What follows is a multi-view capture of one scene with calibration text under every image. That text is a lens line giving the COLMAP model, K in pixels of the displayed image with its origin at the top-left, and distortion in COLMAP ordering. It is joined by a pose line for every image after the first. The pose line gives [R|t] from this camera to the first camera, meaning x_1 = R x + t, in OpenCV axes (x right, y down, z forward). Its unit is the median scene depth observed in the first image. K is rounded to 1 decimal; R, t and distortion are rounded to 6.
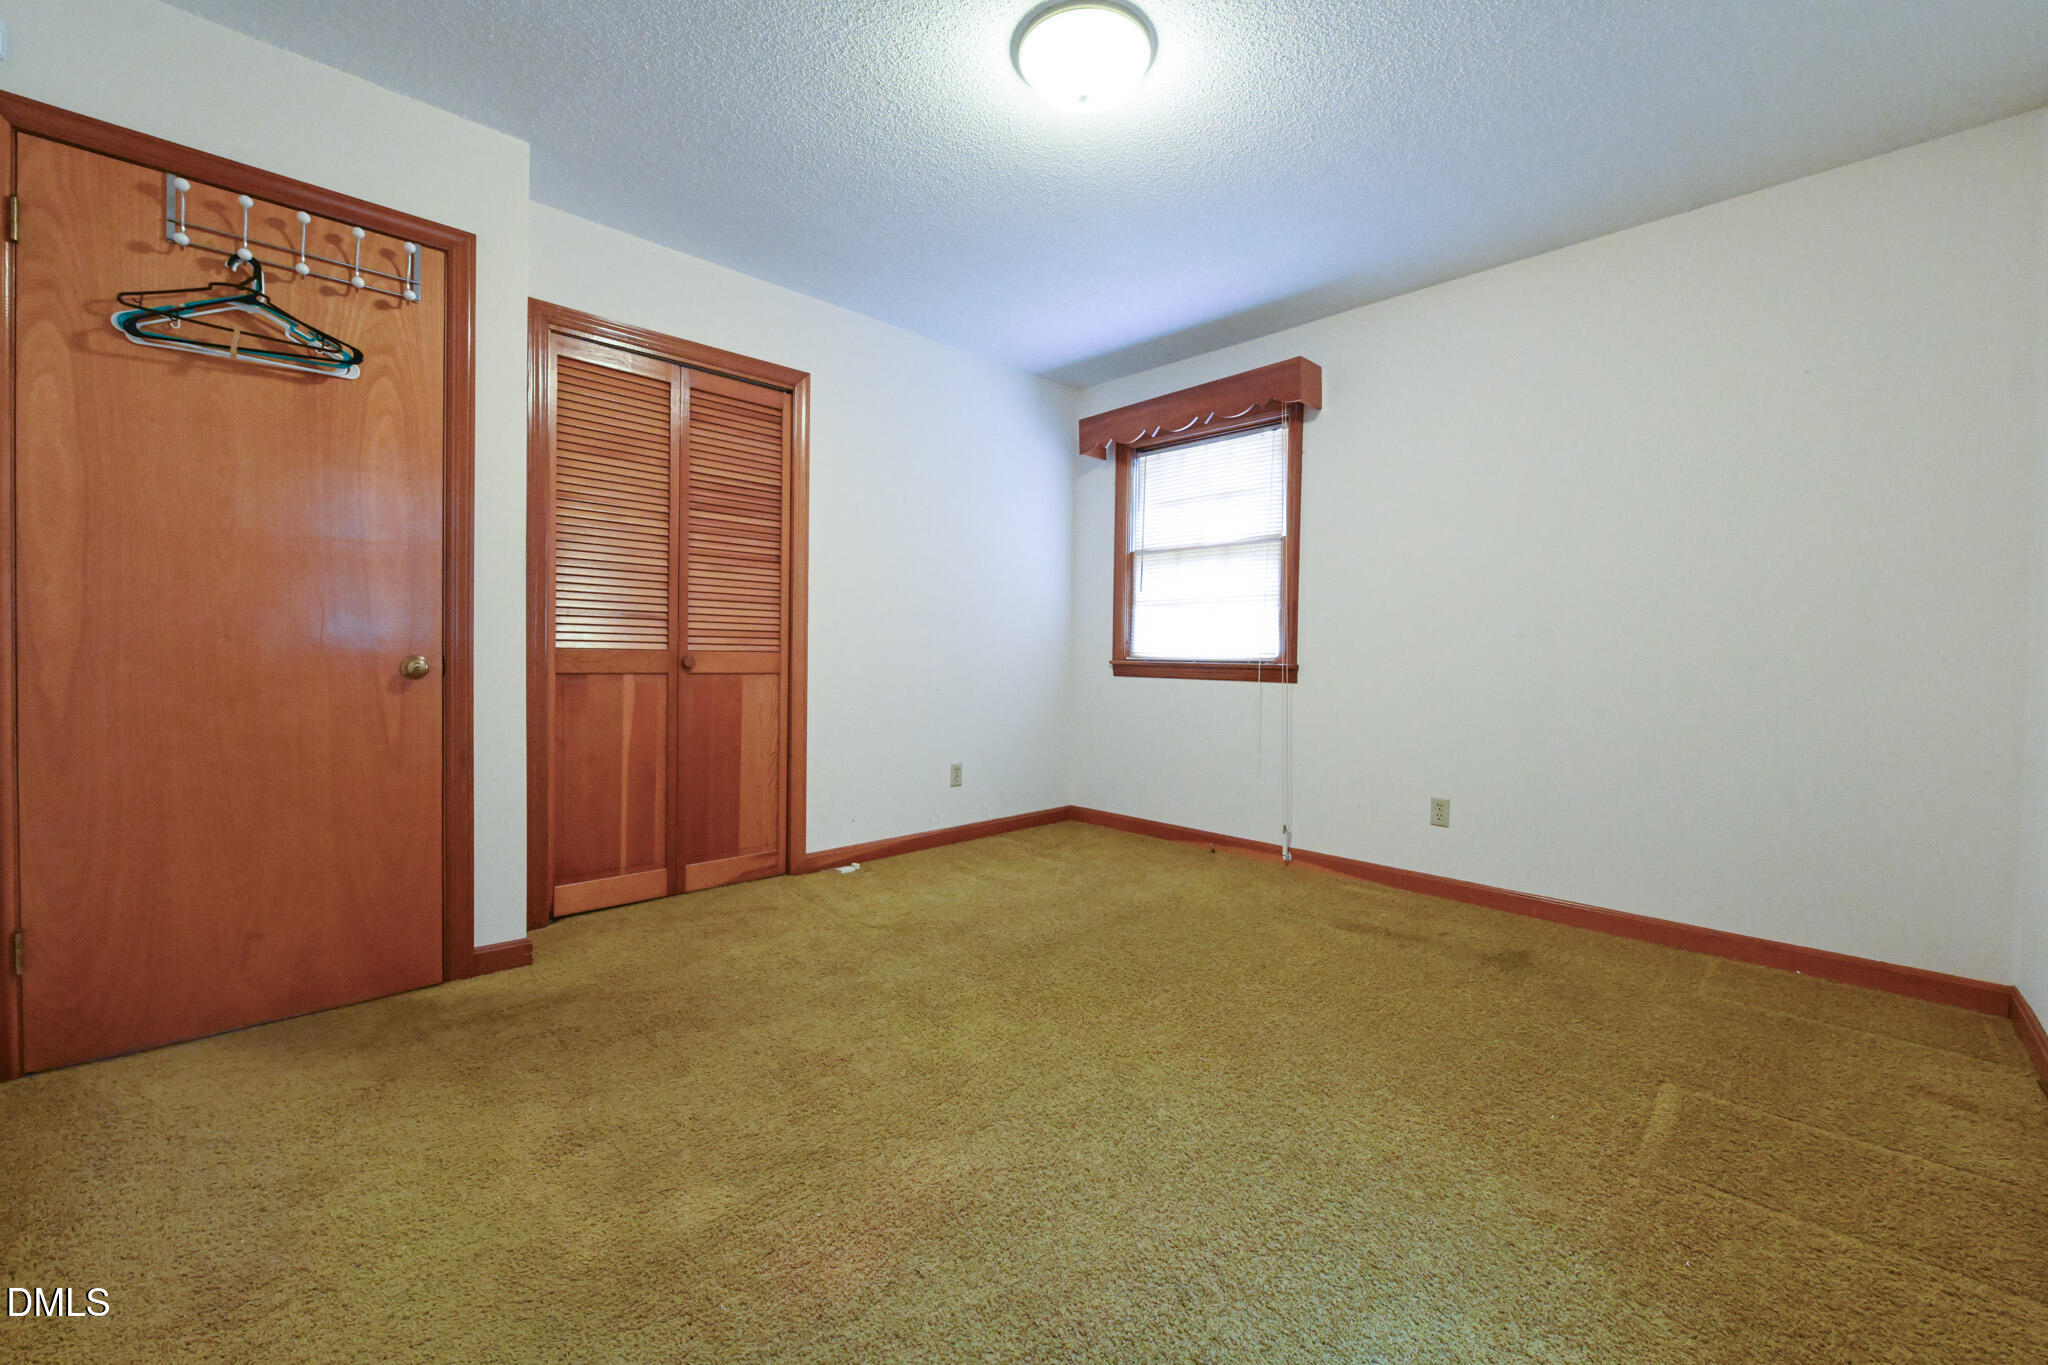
lens RADIAL K [[805.9, 0, 1025.3], [0, 805.9, 670.9], [0, 0, 1]] dist [-0.010118, -0.001017]
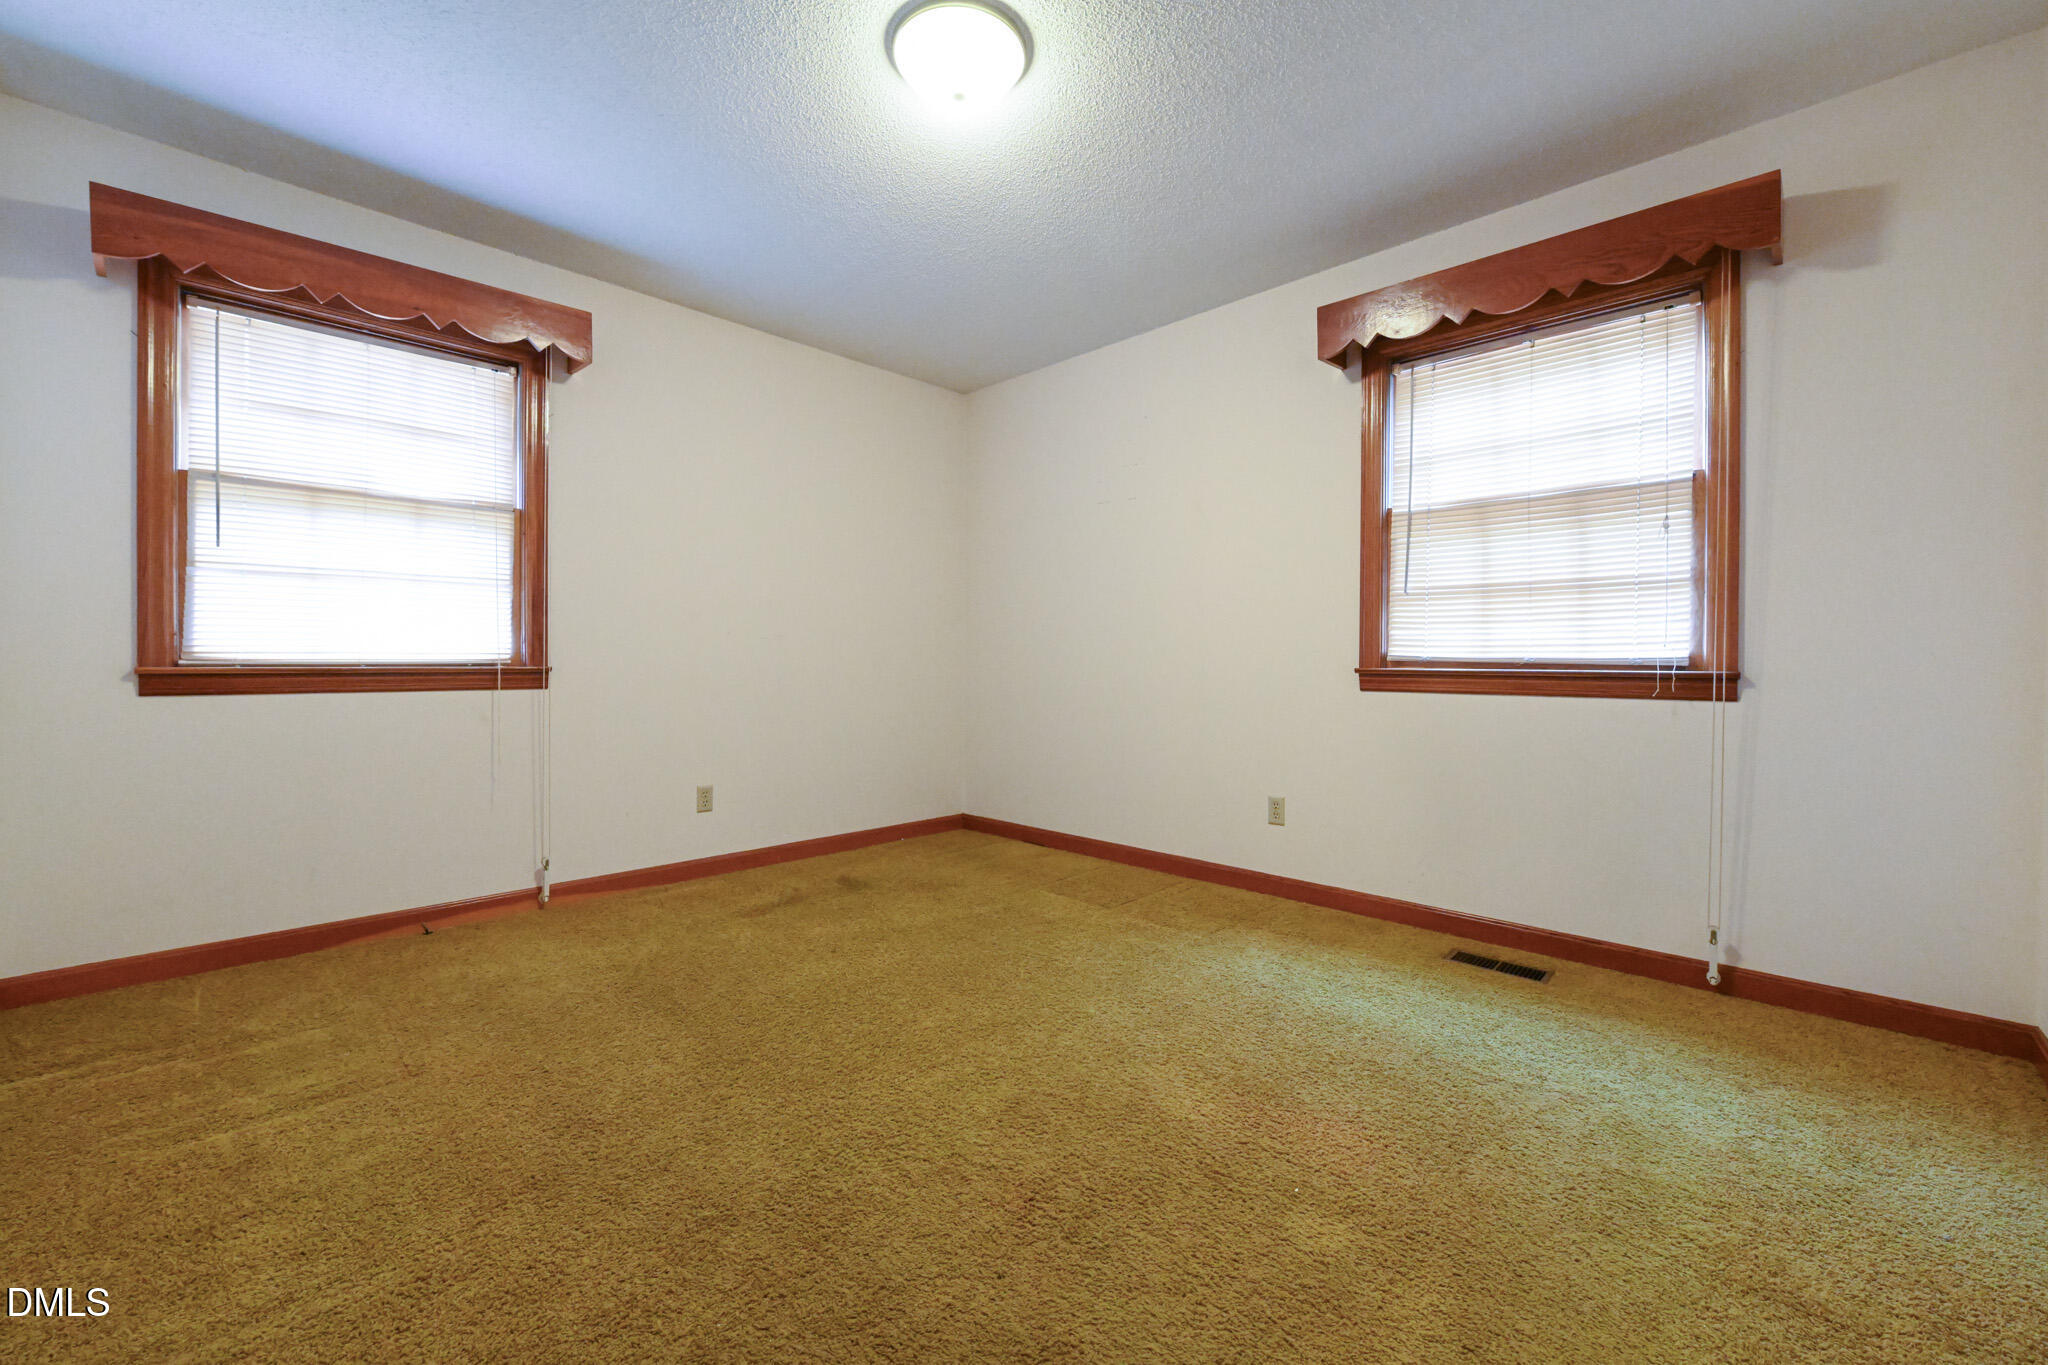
lens RADIAL K [[805.9, 0, 1025.3], [0, 805.9, 670.9], [0, 0, 1]] dist [-0.010118, -0.001017]
pose [[-0.018760, -0.028357, 0.999422, -0.503771], [0.014942, 0.999478, 0.028639, -0.019795], [-0.999712, 0.015471, -0.018326, 0.506316]]
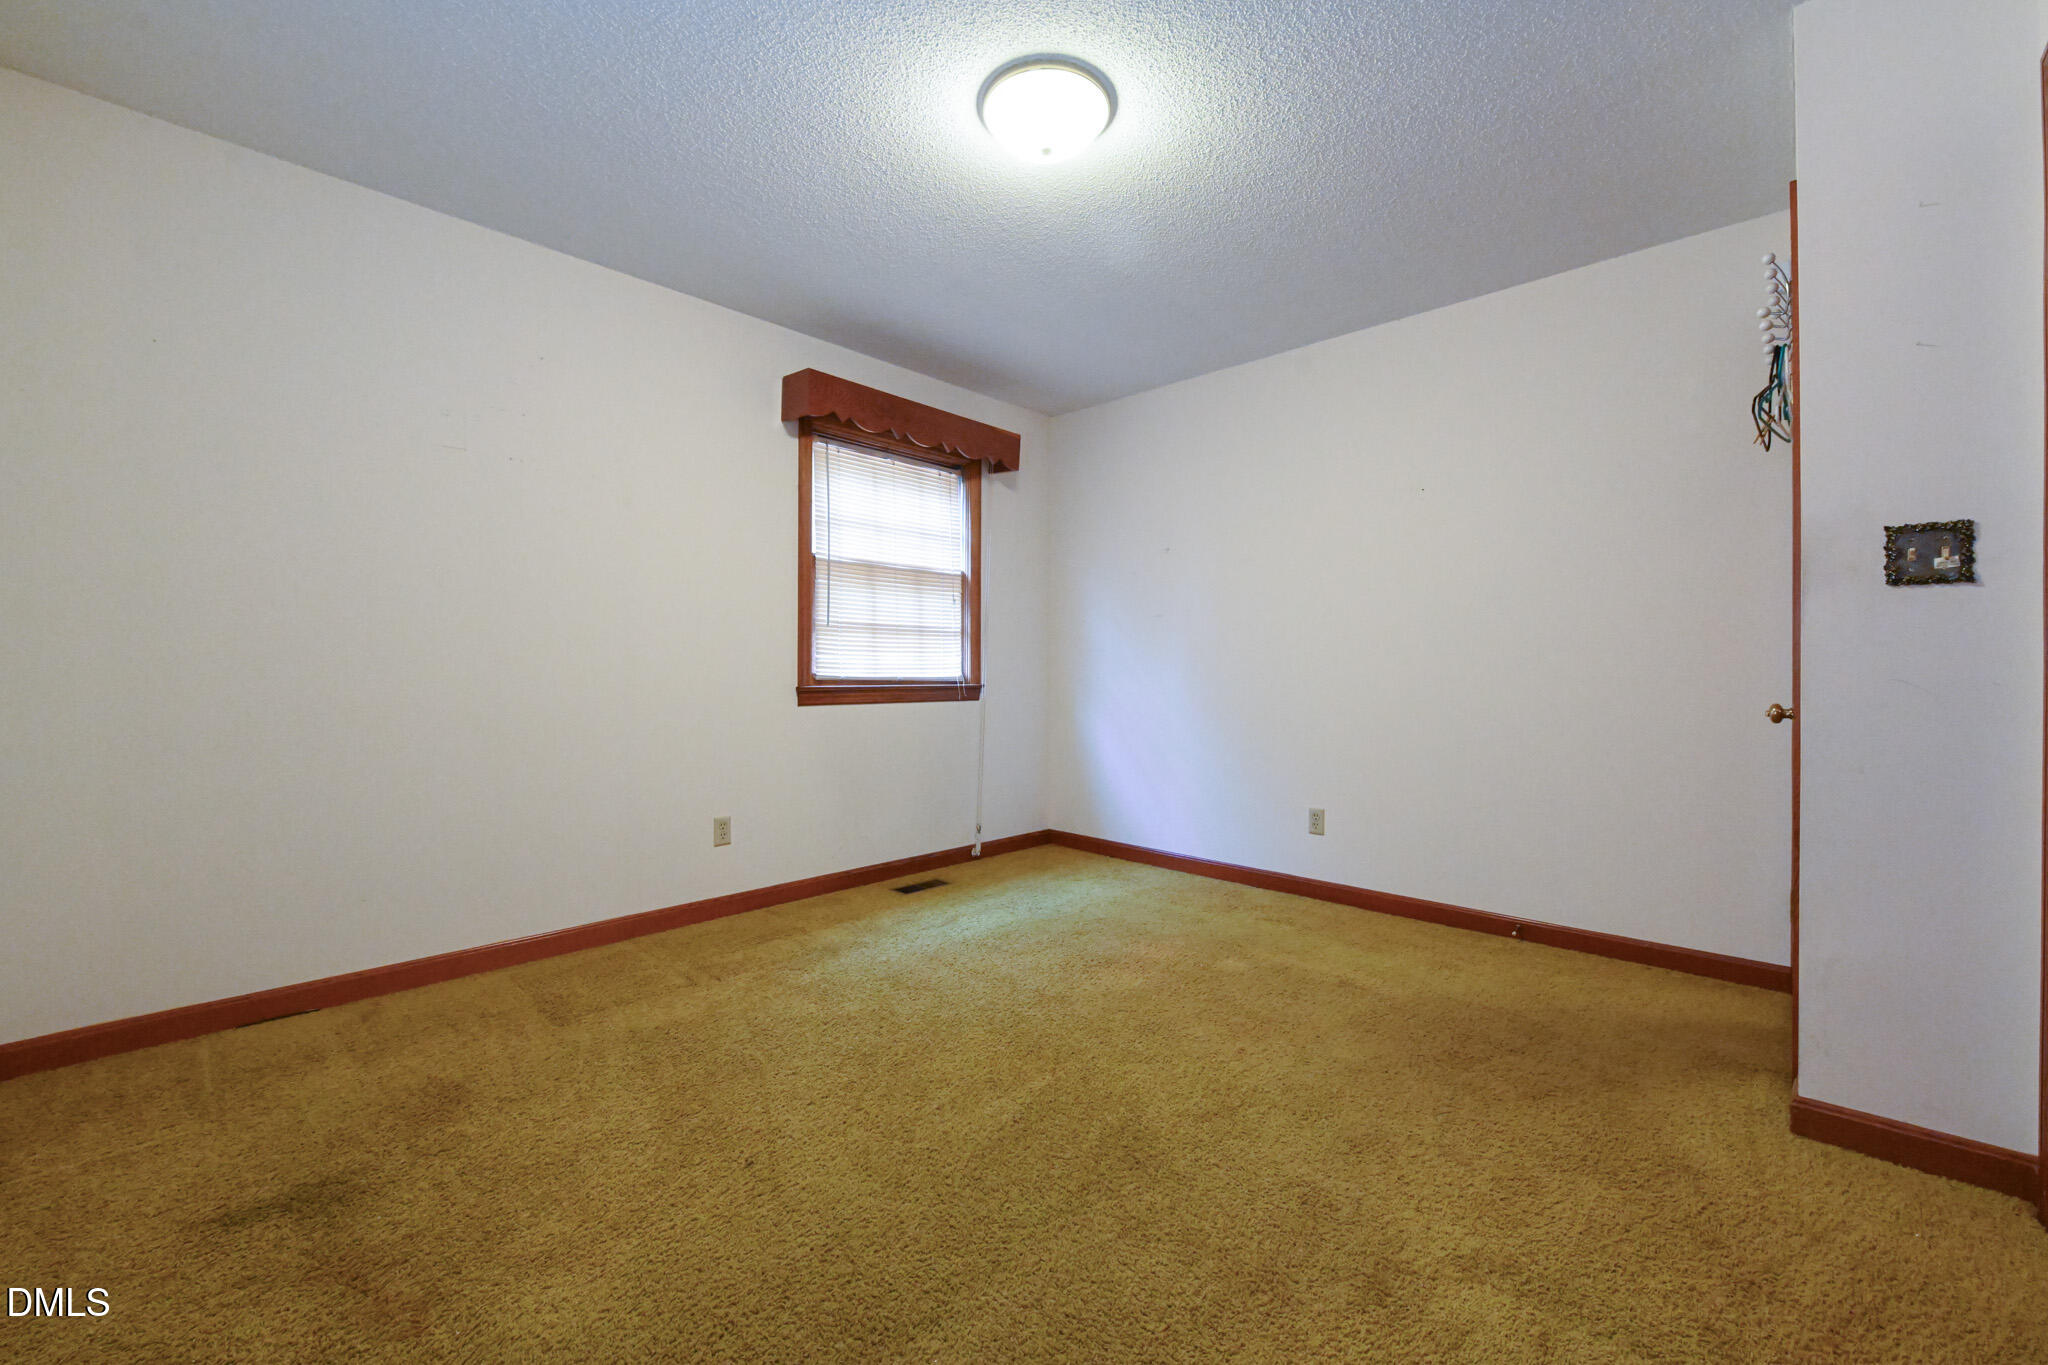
lens RADIAL K [[805.9, 0, 1025.3], [0, 805.9, 670.9], [0, 0, 1]] dist [-0.010118, -0.001017]
pose [[-0.999360, -0.019255, -0.030136, 0.070592], [-0.019777, 0.999658, 0.017117, -0.033500], [0.029796, 0.017702, -0.999399, 1.104149]]
